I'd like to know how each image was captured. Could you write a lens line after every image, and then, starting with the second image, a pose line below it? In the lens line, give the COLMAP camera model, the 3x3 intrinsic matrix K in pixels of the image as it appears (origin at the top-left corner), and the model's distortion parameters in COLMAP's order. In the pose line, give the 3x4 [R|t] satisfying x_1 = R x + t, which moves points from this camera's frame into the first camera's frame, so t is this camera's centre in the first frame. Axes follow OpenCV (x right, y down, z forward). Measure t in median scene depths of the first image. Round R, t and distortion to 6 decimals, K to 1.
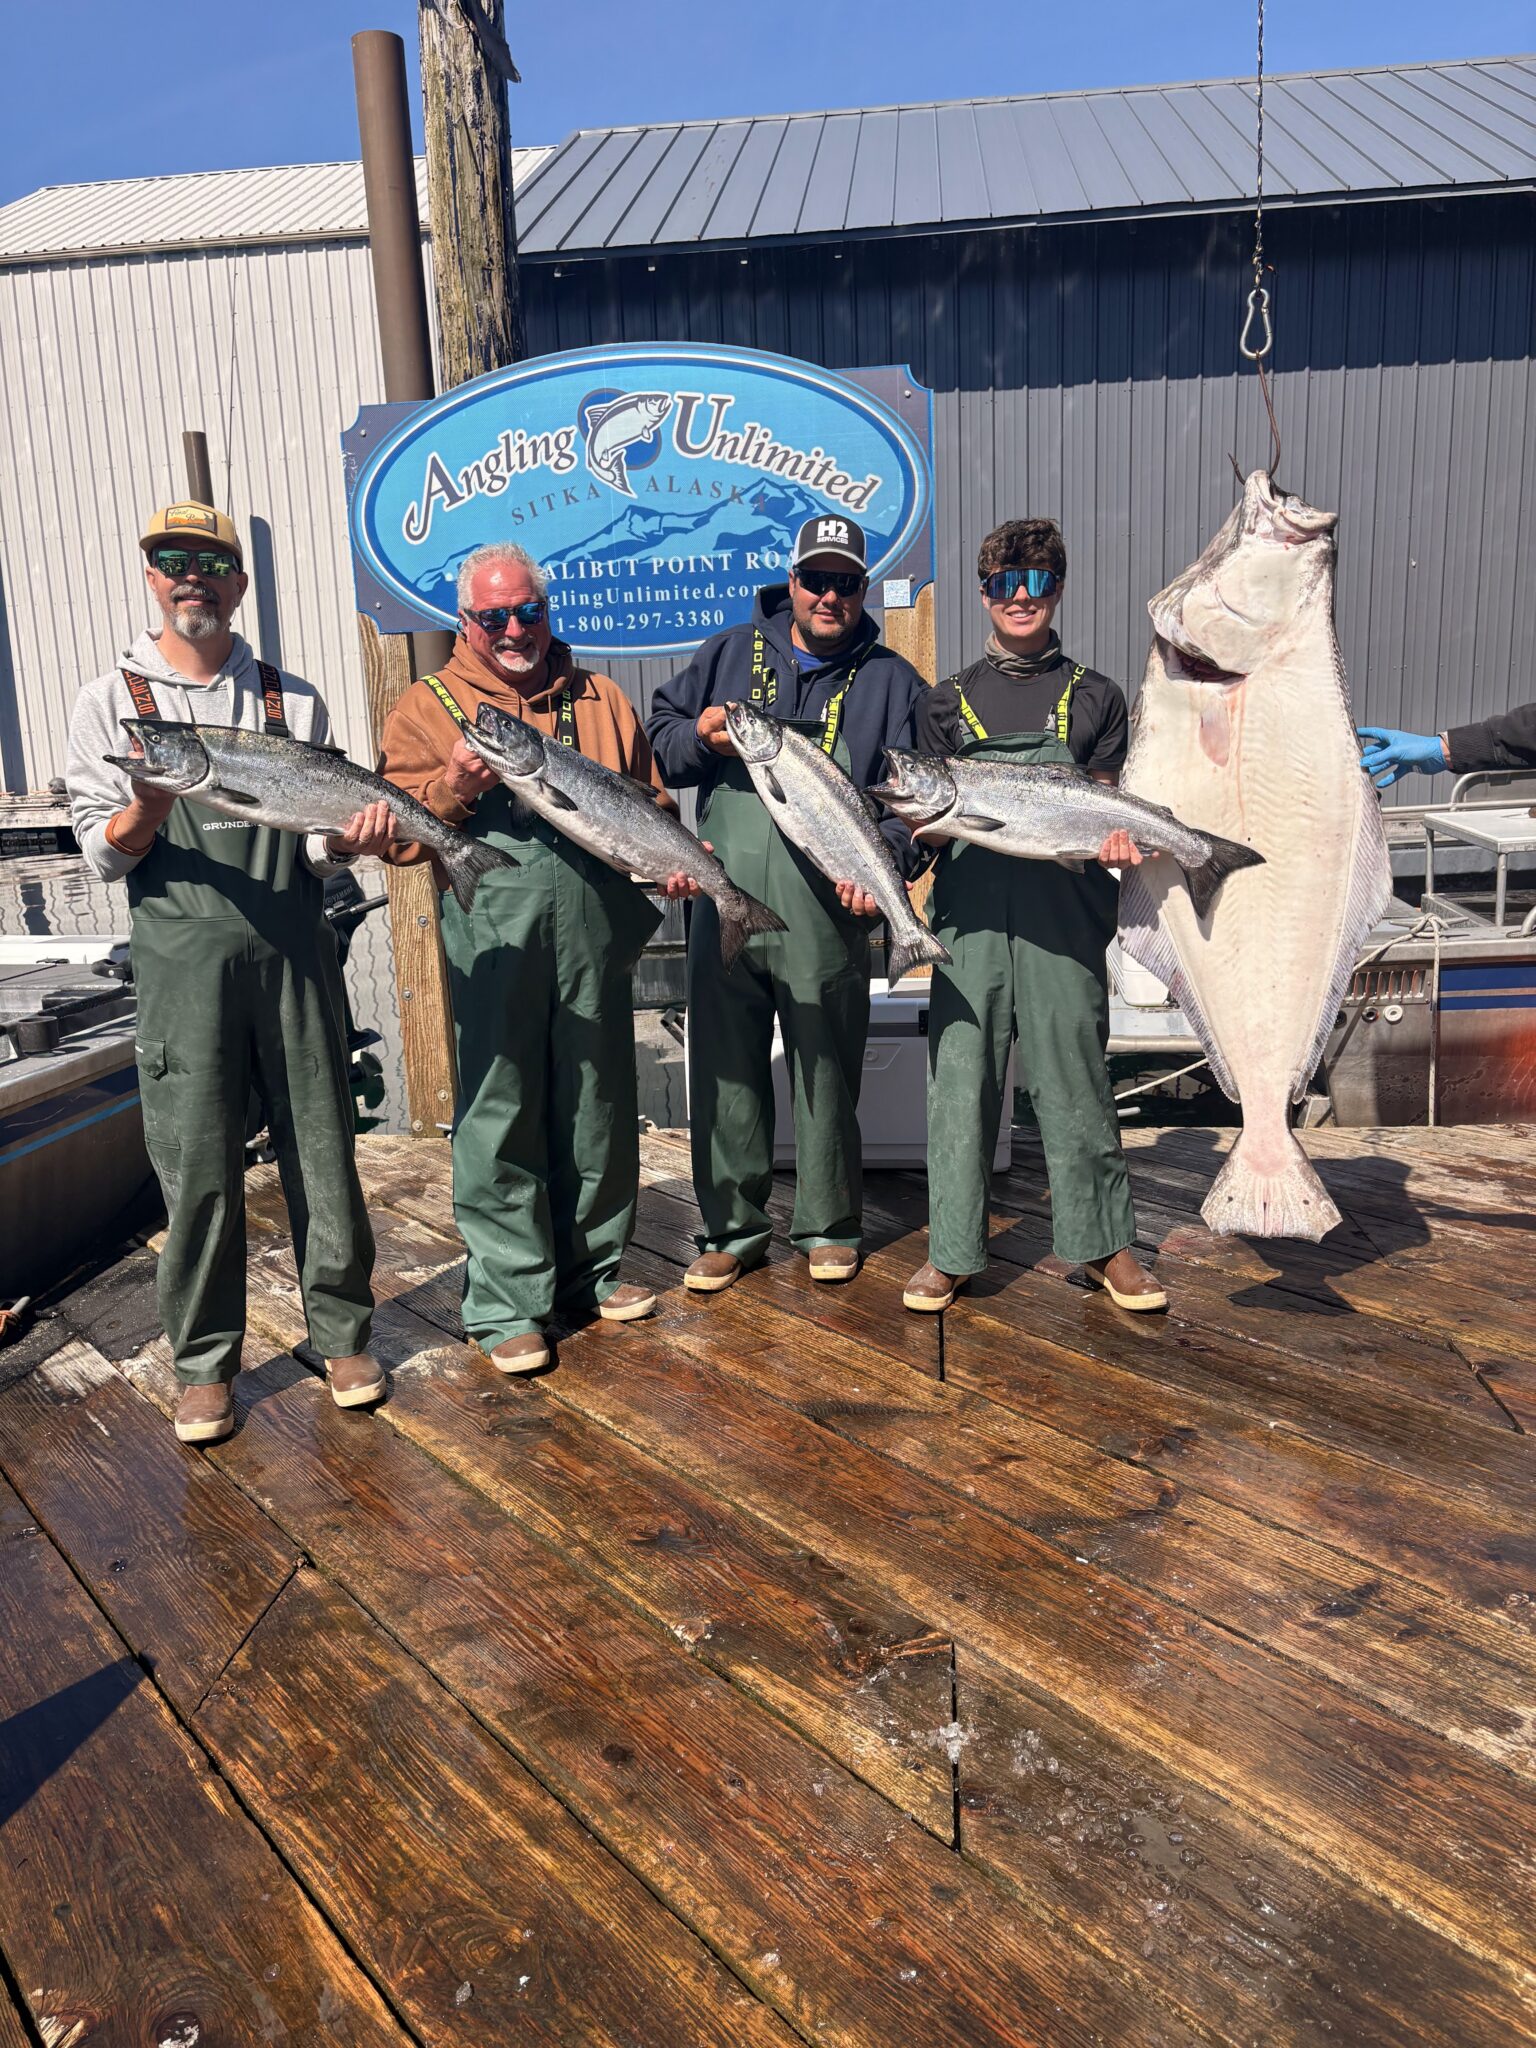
lens RADIAL K [[1544.1, 0, 772.0], [0, 1544.1, 1027.8], [0, 0, 1]] dist [0.000773, 0.024569]
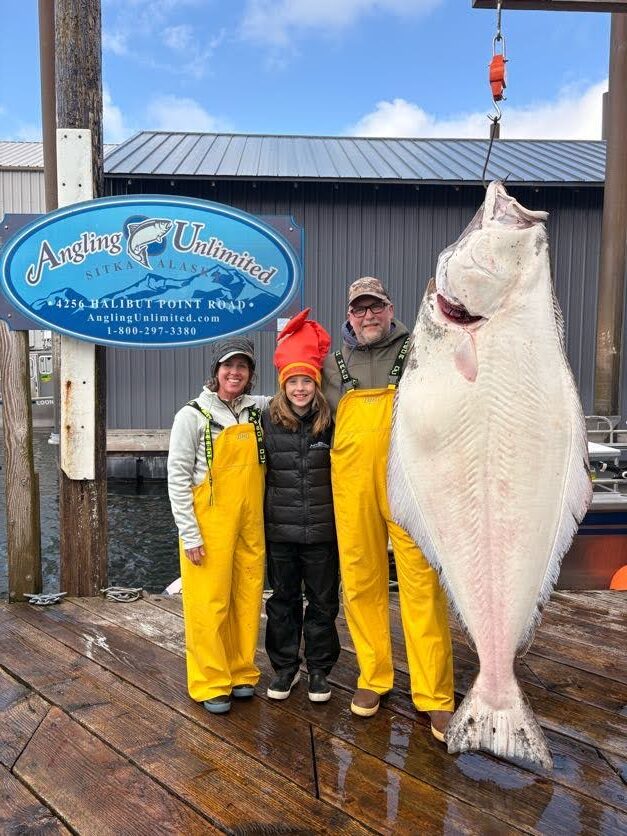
lens RADIAL K [[630.3, 0, 320.1], [0, 630.3, 418.3], [0, 0, 1]] dist [0.000773, 0.024569]
pose [[0.985613, 0.030921, 0.166163, -0.005113], [-0.008857, 0.991221, -0.131916, -0.052123], [-0.168783, 0.128546, 0.977235, 0.204551]]
